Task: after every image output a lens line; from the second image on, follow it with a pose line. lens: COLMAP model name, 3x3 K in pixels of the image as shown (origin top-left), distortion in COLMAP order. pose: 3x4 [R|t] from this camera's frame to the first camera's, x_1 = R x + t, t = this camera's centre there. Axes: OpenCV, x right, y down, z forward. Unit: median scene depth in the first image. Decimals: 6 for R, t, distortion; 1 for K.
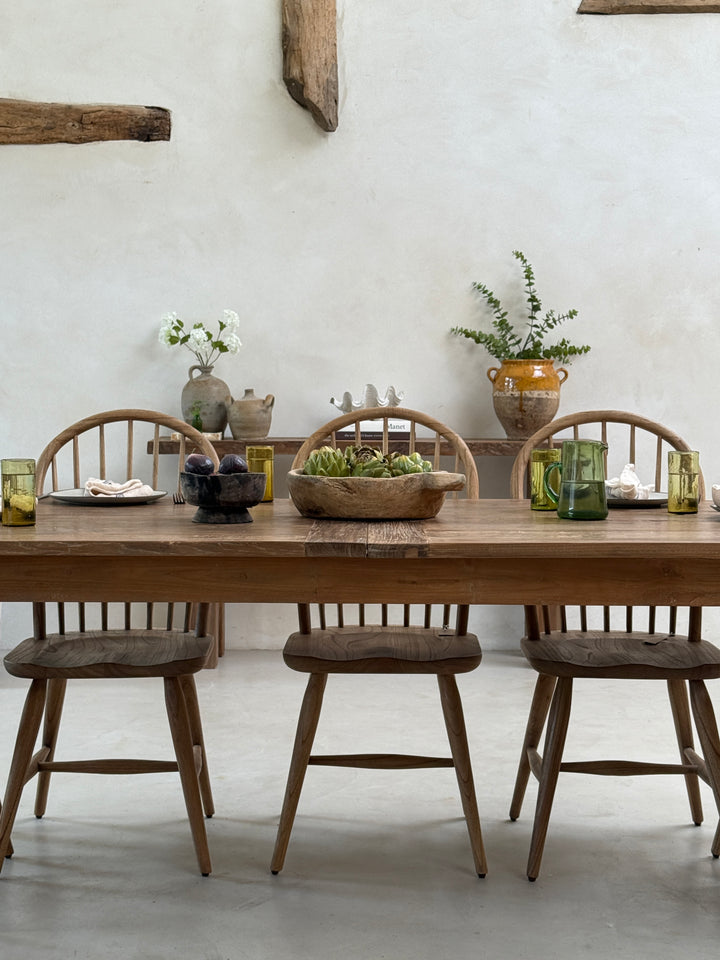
lens RADIAL K [[1464.0, 0, 354.6], [0, 1464.0, 487.3], [0, 0, 1]] dist [0.112878, 0.000000]
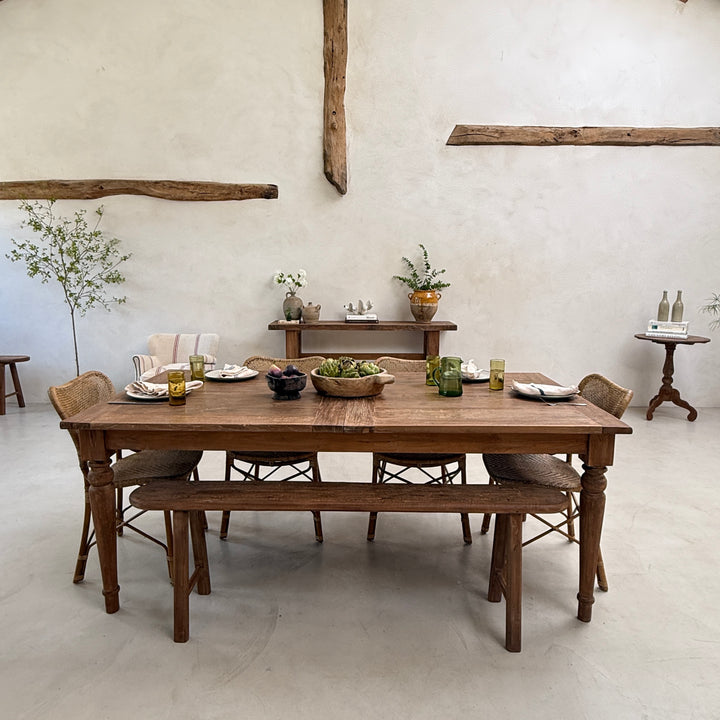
lens RADIAL K [[512.5, 0, 357.7], [0, 512.5, 360.2], [0, 0, 1]] dist [-0.006480, 0.009582]
pose [[0.999949, 0.000454, -0.010070, 0.015616], [0.000498, 0.995546, 0.094278, -0.051756], [0.010068, -0.094278, 0.995495, 0.144197]]
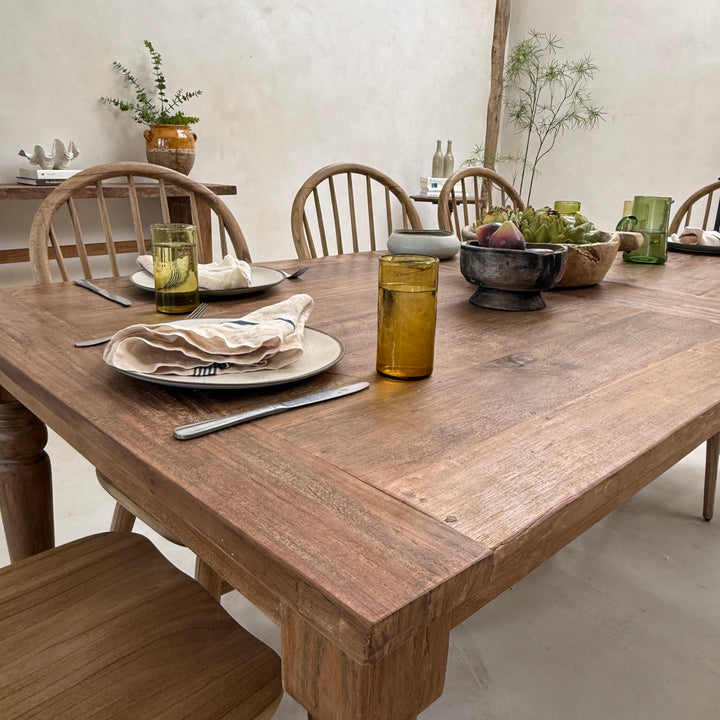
lens RADIAL K [[635.0, 0, 347.4], [0, 635.0, 348.7], [0, 0, 1]] dist [-0.001517, -0.001414]
pose [[0.721904, -0.184108, 0.667053, -0.205825], [0.026895, 0.970694, 0.238808, -0.020164], [-0.691471, -0.154455, 0.705700, 0.427889]]
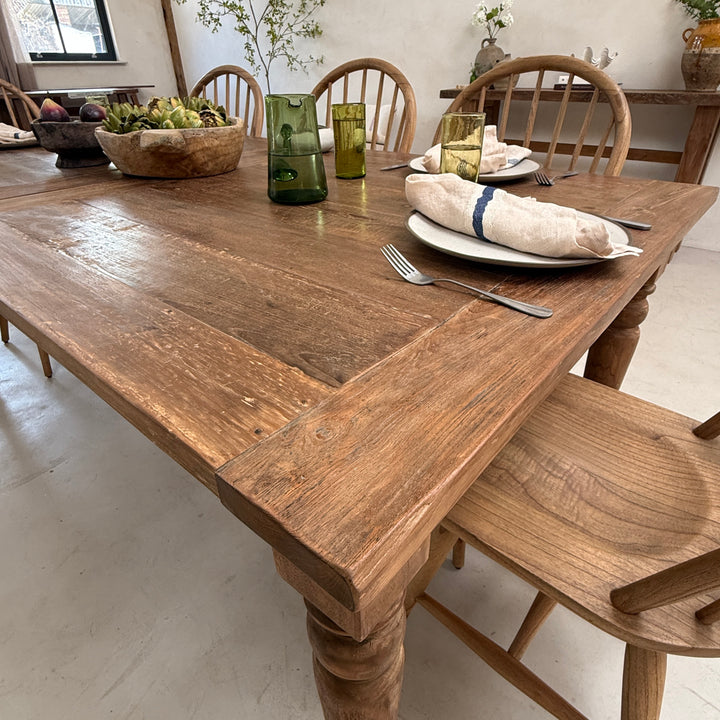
lens RADIAL K [[473.3, 0, 363.8], [0, 473.3, 345.4], [0, 0, 1]] dist [-0.006291, 0.004542]
pose [[0.772132, 0.308582, -0.555508, 0.194002], [-0.025966, 0.888770, 0.457617, -0.015554], [0.634932, -0.338916, 0.694260, 0.429938]]
